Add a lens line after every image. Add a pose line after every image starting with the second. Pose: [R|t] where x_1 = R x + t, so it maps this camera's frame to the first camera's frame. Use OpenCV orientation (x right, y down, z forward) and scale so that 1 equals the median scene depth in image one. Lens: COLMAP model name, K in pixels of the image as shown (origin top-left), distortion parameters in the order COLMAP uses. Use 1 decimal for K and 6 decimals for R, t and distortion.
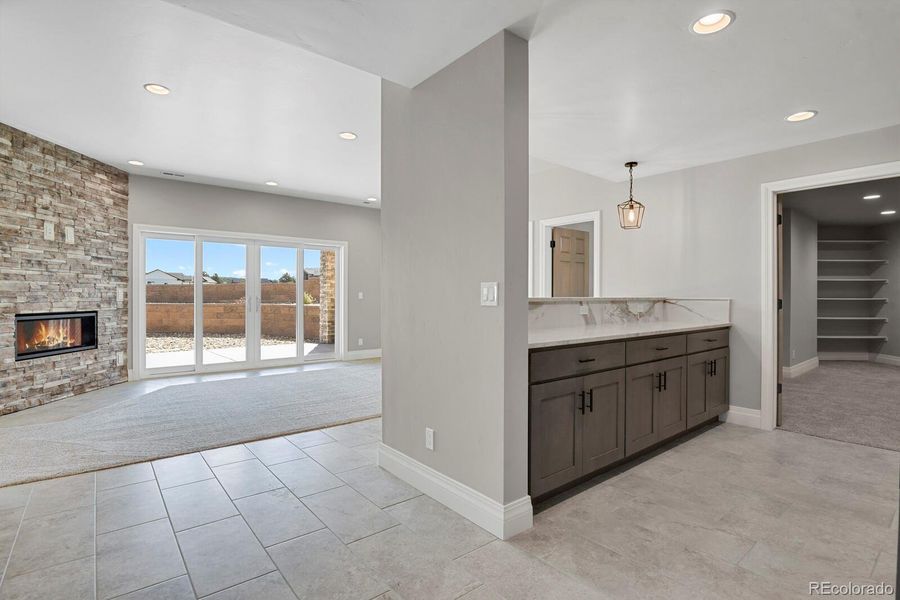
lens RADIAL K [[440.5, 0, 452.5], [0, 440.5, 298.5], [0, 0, 1]] dist [-0.025236, -0.000428]
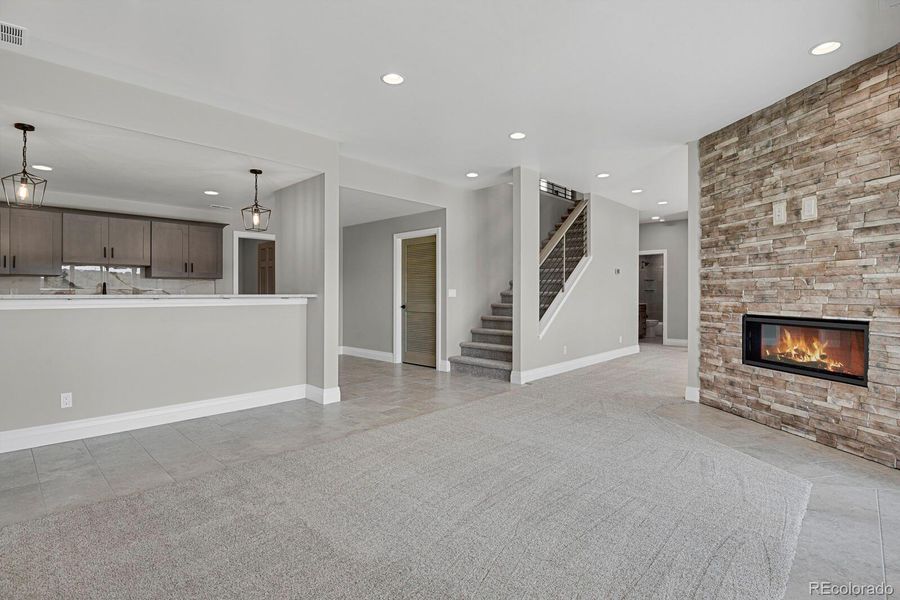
lens RADIAL K [[440.5, 0, 449.1], [0, 440.5, 296.7], [0, 0, 1]] dist [-0.025236, -0.000428]
pose [[-0.992333, -0.002404, -0.123568, -0.209435], [-0.003976, 0.999914, 0.012475, -0.009366], [0.123527, 0.012870, -0.992258, 1.533906]]
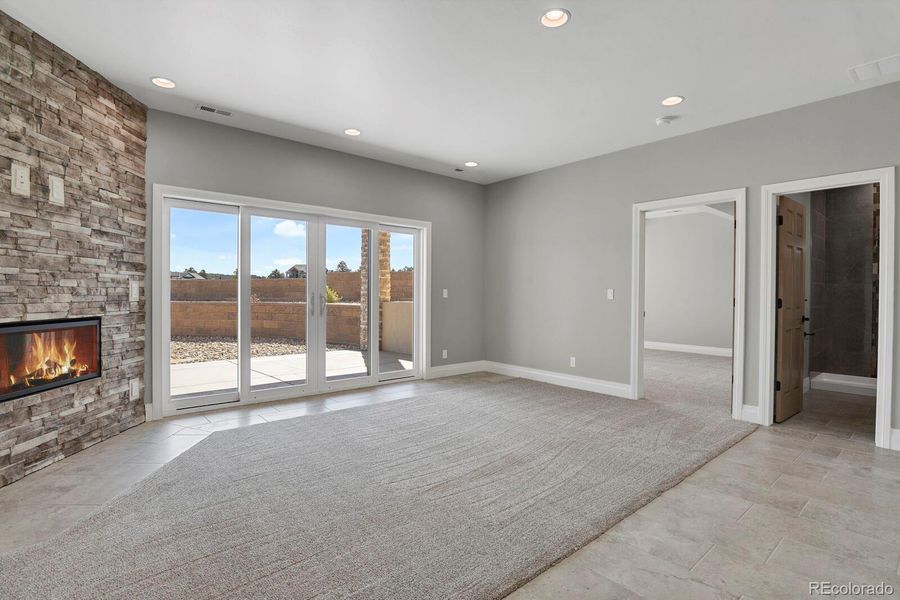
lens RADIAL K [[440.5, 0, 458.3], [0, 440.5, 298.1], [0, 0, 1]] dist [-0.025236, -0.000428]
pose [[0.999358, 0.003090, 0.035681, -0.334869], [-0.003254, 0.999984, 0.004523, -0.002982], [-0.035666, -0.004637, 0.999353, 0.365743]]
